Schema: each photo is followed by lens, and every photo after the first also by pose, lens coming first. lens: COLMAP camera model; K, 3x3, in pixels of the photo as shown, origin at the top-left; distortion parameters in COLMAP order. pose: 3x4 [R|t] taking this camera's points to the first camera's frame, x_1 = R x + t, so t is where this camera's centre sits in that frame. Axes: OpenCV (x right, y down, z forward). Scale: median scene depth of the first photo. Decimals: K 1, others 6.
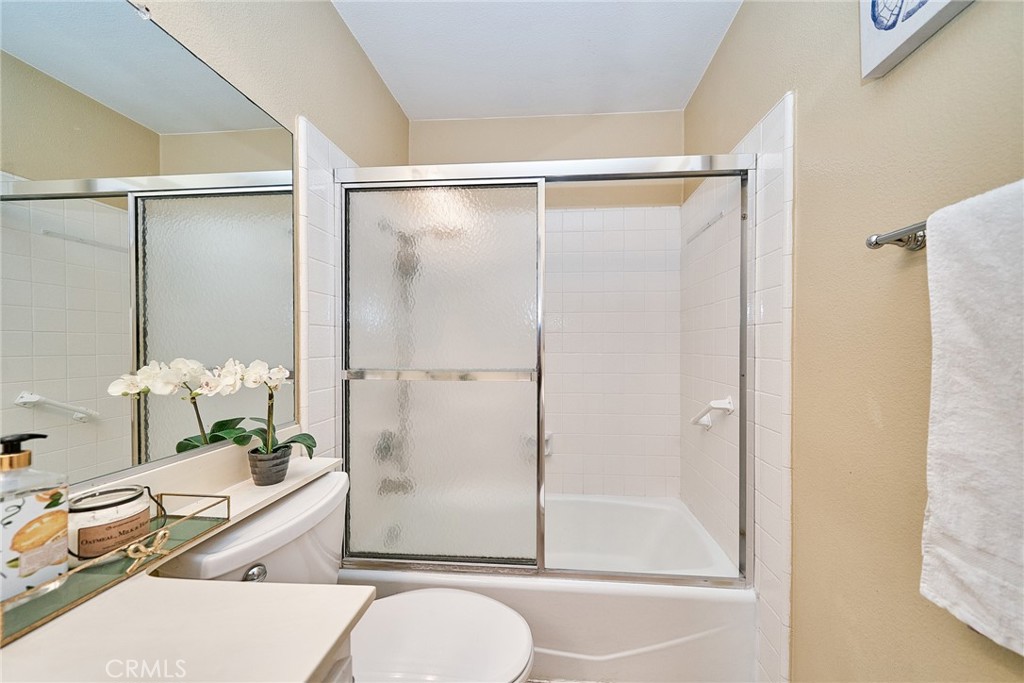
lens RADIAL K [[345.4, 0, 521.4], [0, 345.4, 348.8], [0, 0, 1]] dist [0.000133, -0.001896]
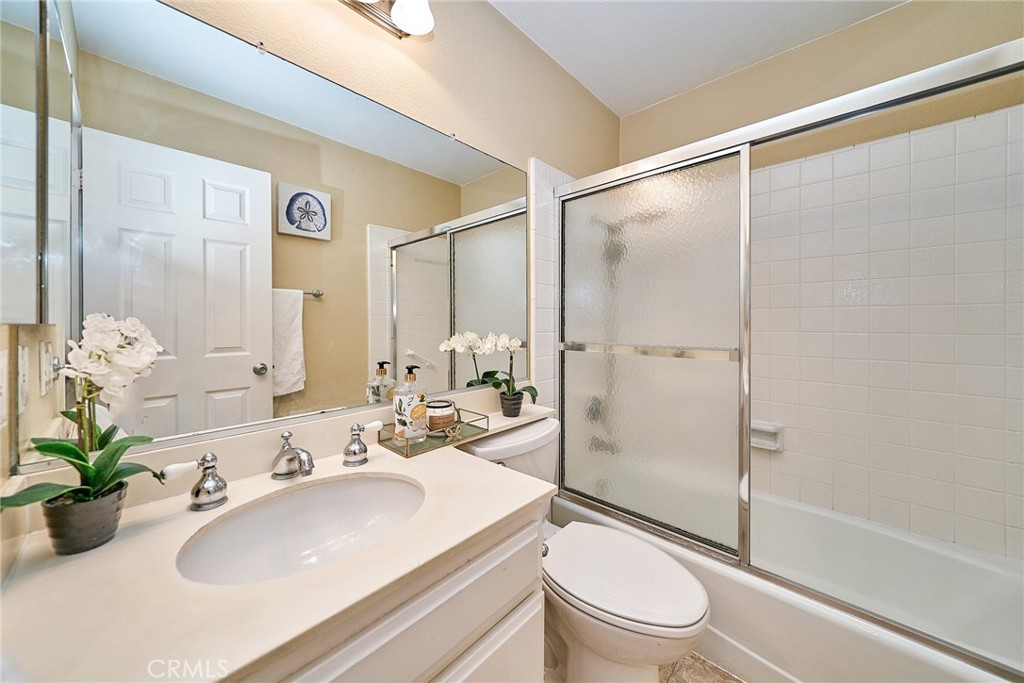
lens RADIAL K [[360.2, 0, 515.8], [0, 360.2, 325.6], [0, 0, 1]] dist [0.000557, -0.000120]
pose [[0.787429, 0.004871, -0.616386, 0.239141], [-0.003289, 0.999988, 0.003702, -0.007198], [0.616396, -0.000888, 0.787435, -0.206785]]
